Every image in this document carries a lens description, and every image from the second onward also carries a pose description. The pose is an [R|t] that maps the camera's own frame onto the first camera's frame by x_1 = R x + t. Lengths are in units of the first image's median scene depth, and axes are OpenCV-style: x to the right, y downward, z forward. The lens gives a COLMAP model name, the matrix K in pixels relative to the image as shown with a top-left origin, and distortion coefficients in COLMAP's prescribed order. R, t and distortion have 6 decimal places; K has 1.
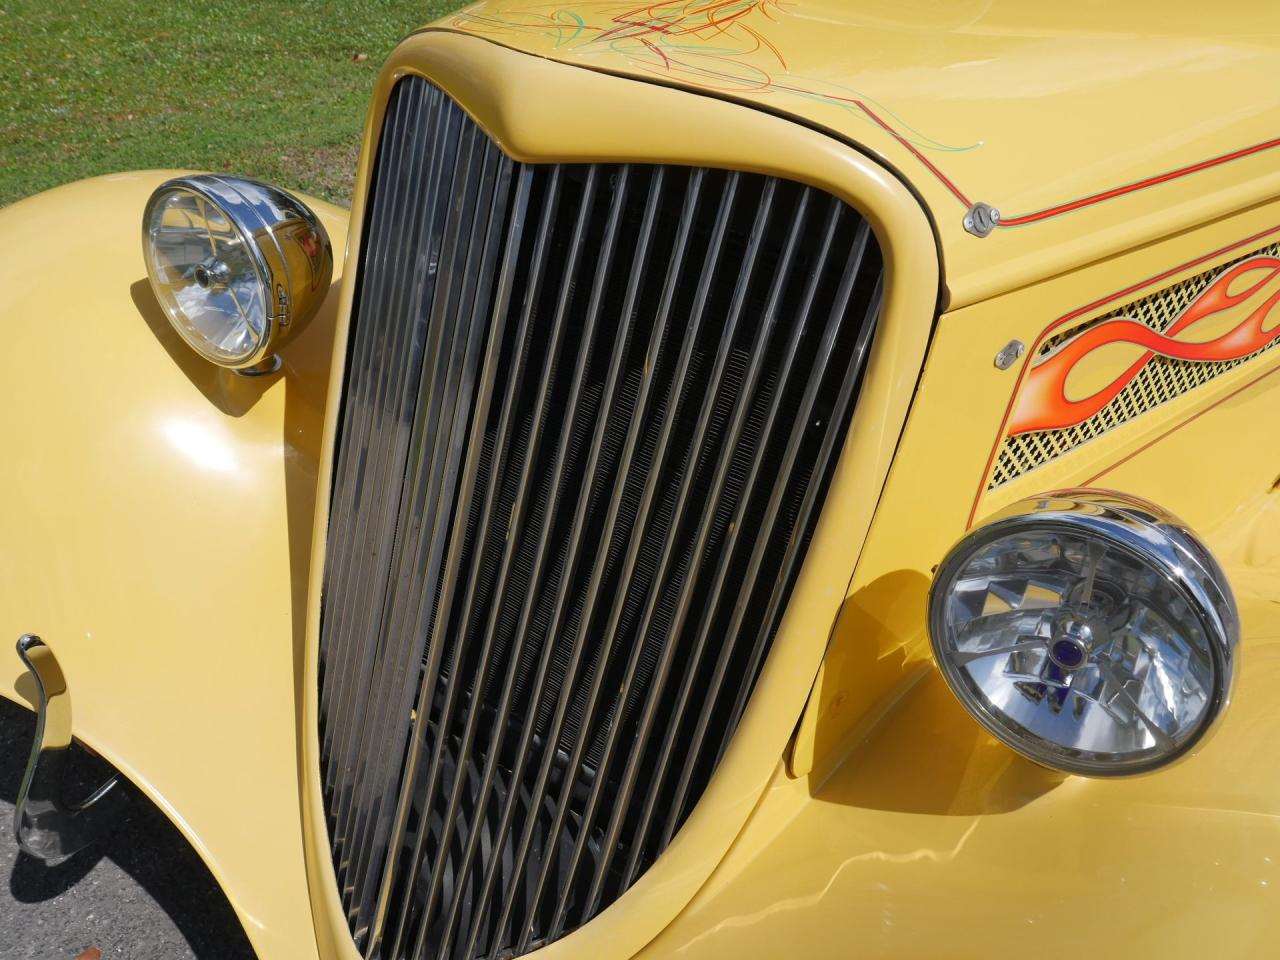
lens RADIAL K [[1090.9, 0, 642.4], [0, 1090.9, 472.0], [0, 0, 1]] dist [-0.018381, 0.002110]
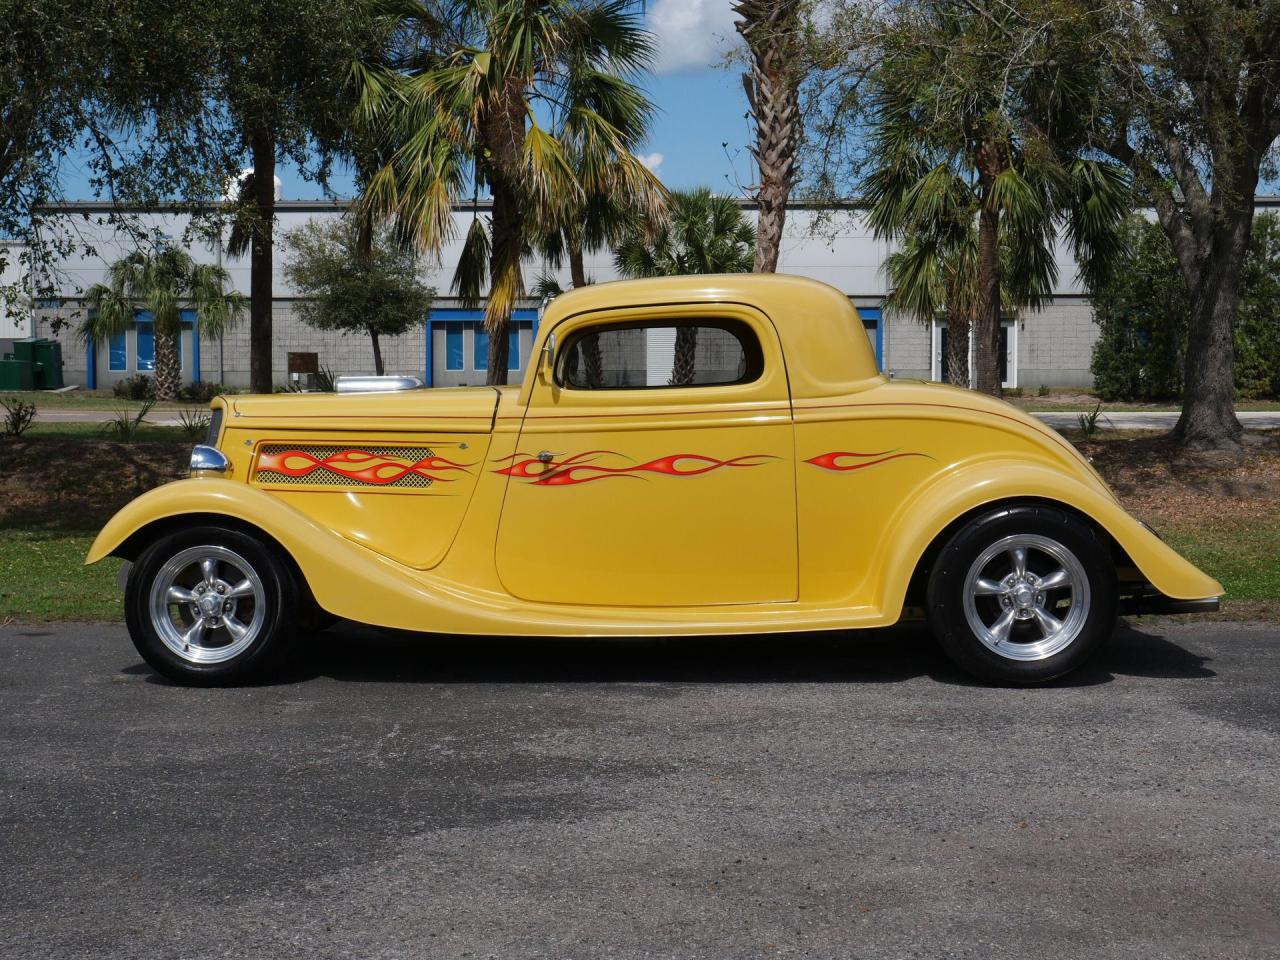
lens RADIAL K [[2010.8, 0, 642.9], [0, 2010.8, 480.7], [0, 0, 1]] dist [0.018789, -0.174397]
pose [[0.555972, -0.028640, -0.830708, 6.659567], [-0.428815, 0.846259, -0.316171, 1.622919], [0.712049, 0.532002, 0.458215, -1.417234]]
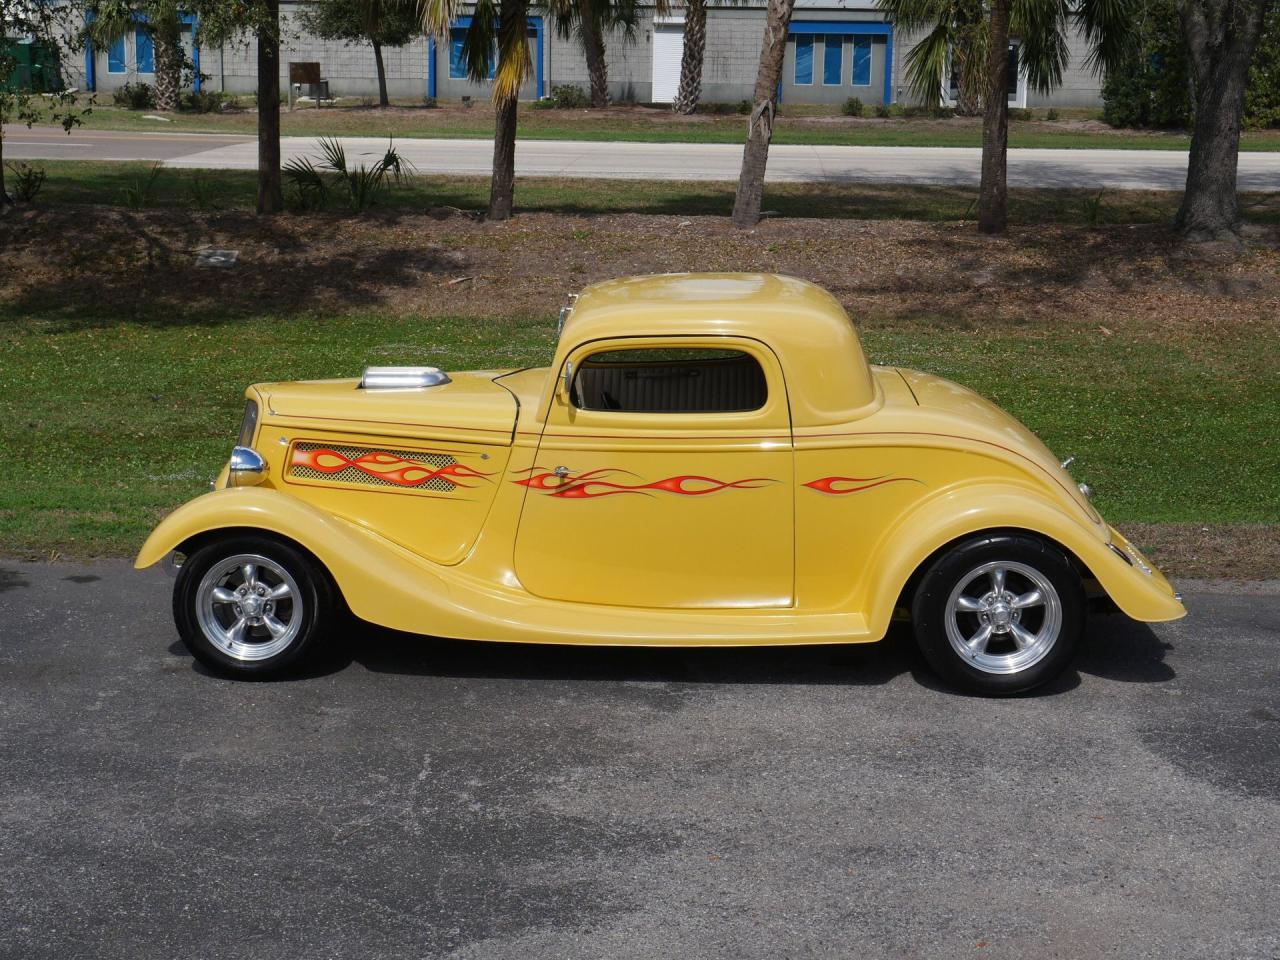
lens RADIAL K [[2010.8, 0, 642.9], [0, 2010.8, 480.7], [0, 0, 1]] dist [0.018789, -0.174397]
pose [[0.555181, 0.114155, -0.823859, 6.994512], [-0.443003, 0.878925, -0.176745, 0.768769], [0.703934, 0.463097, 0.538533, -2.250967]]
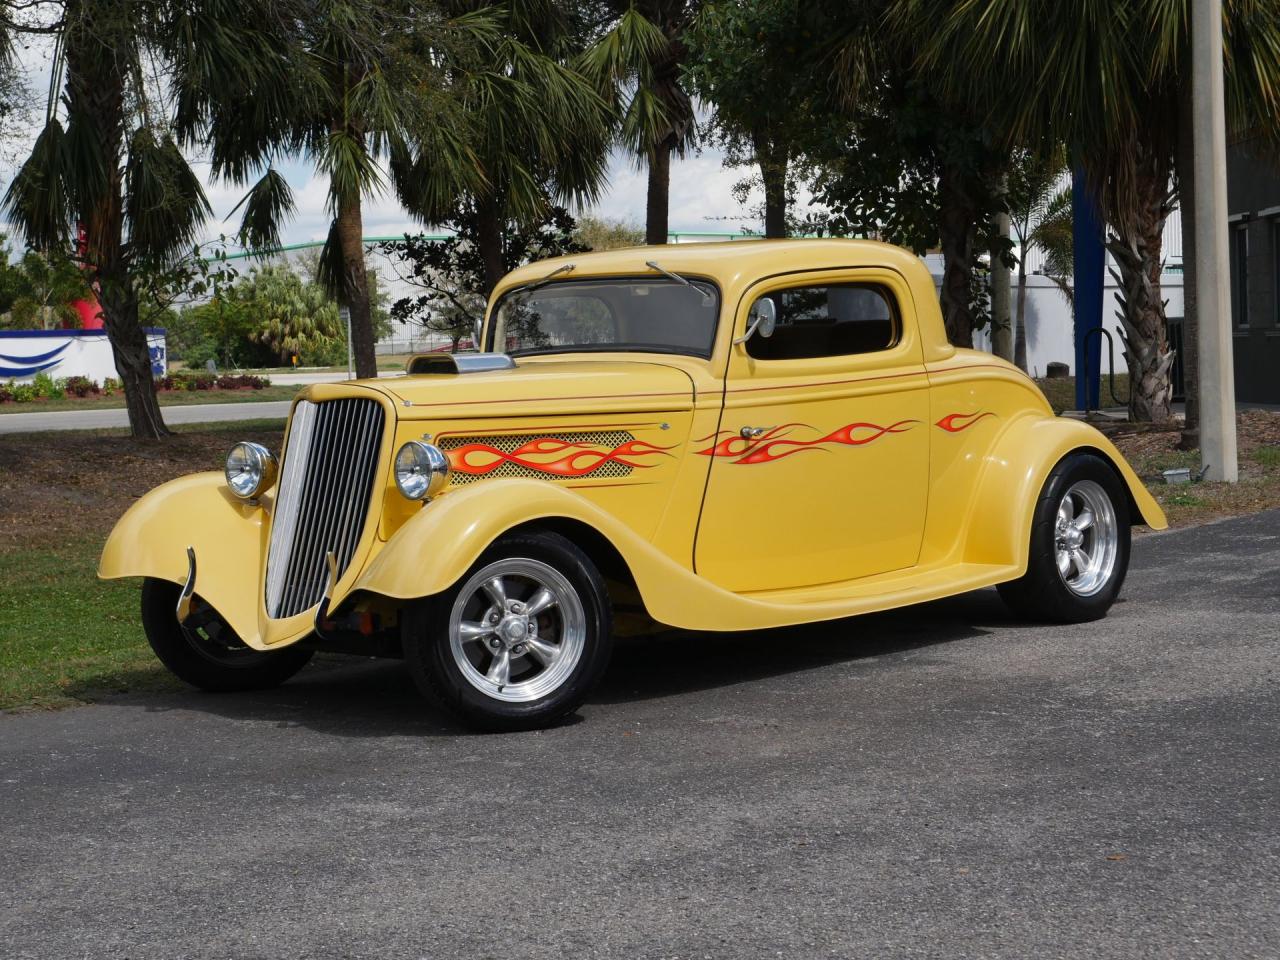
lens RADIAL K [[2343.7, 0, 640.0], [0, 2343.7, 480.0], [0, 0, 1]] dist [-0.003494, 0.239260]
pose [[0.986372, -0.096529, -0.133241, 1.665603], [0.014106, 0.856444, -0.516047, 3.371453], [0.163927, 0.507135, 0.846134, -4.618724]]
